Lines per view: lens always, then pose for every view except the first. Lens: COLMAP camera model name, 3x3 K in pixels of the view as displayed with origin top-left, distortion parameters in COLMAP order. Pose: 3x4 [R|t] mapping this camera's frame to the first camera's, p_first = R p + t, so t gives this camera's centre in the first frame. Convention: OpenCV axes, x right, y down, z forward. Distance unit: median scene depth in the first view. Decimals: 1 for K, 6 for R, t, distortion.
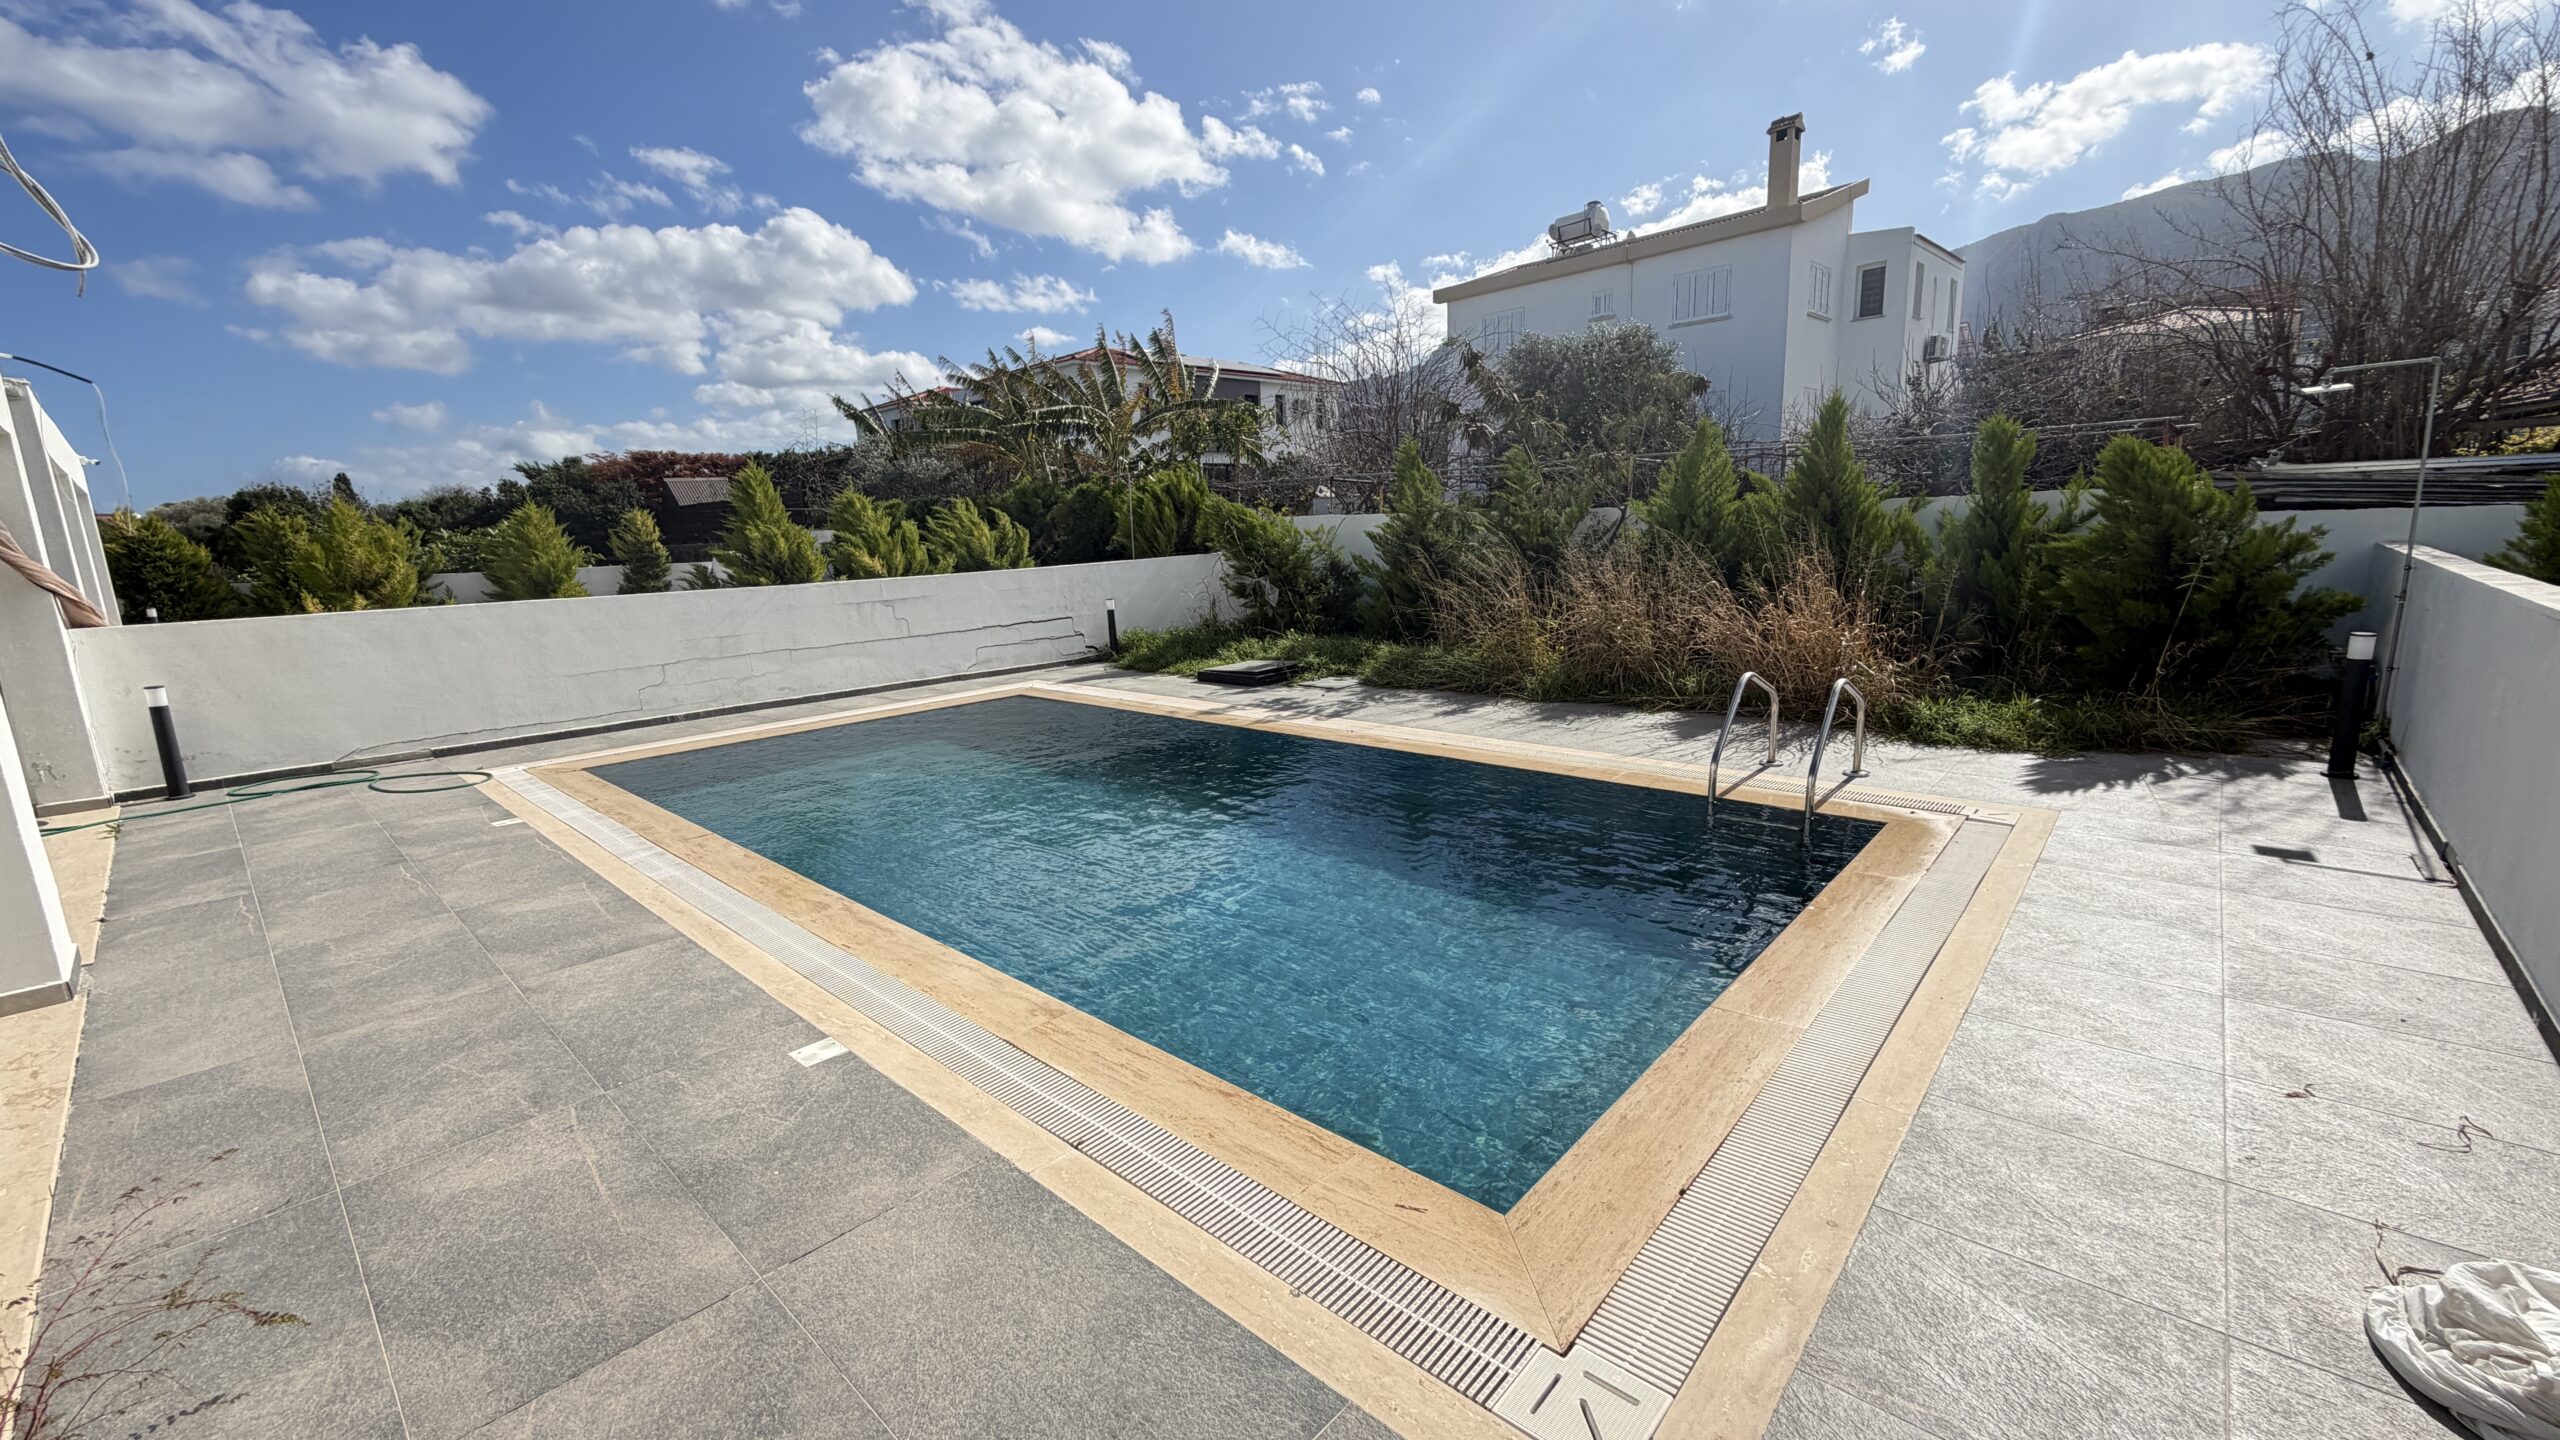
lens RADIAL K [[1017.9, 0, 1279.9], [0, 1017.9, 720.9], [0, 0, 1]] dist [0.001791, -0.000014]
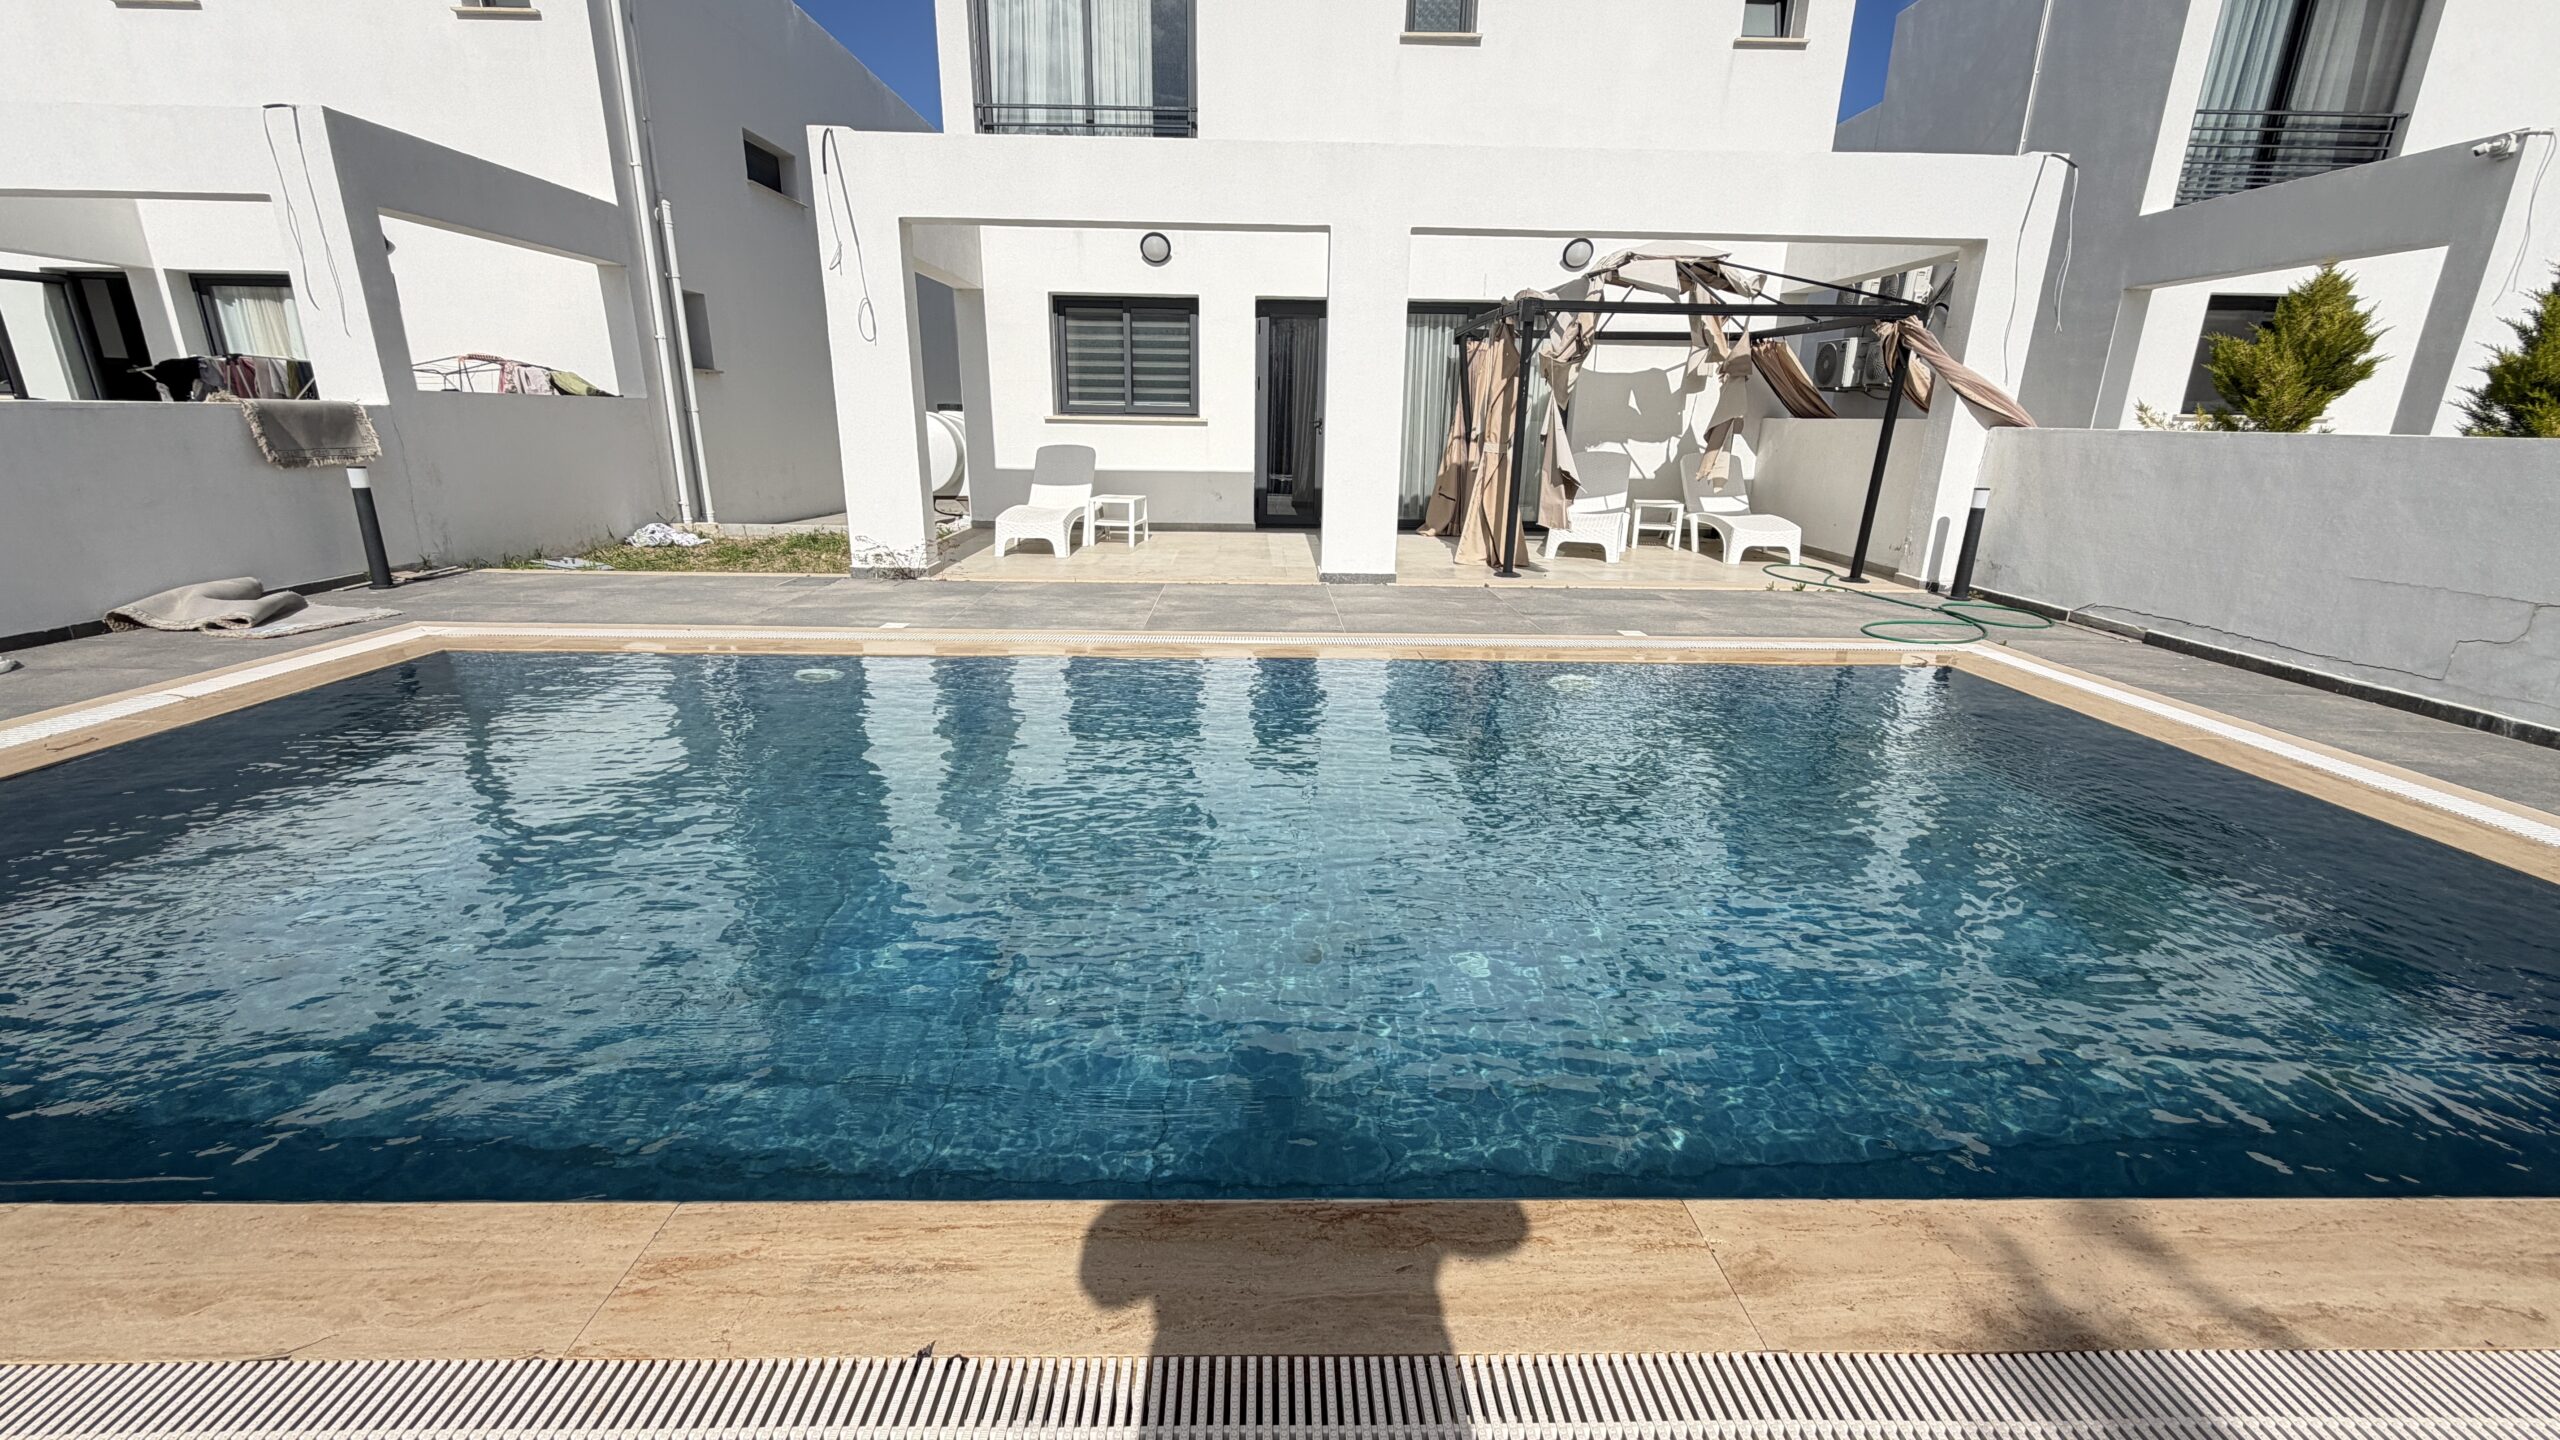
lens RADIAL K [[1017.9, 0, 1279.9], [0, 1017.9, 720.9], [0, 0, 1]] dist [0.001791, -0.000014]
pose [[-0.725702, 0.215921, -0.653250, 0.091023], [-0.124985, 0.892306, 0.433784, -0.131403], [0.676562, 0.396444, -0.620561, 0.906854]]
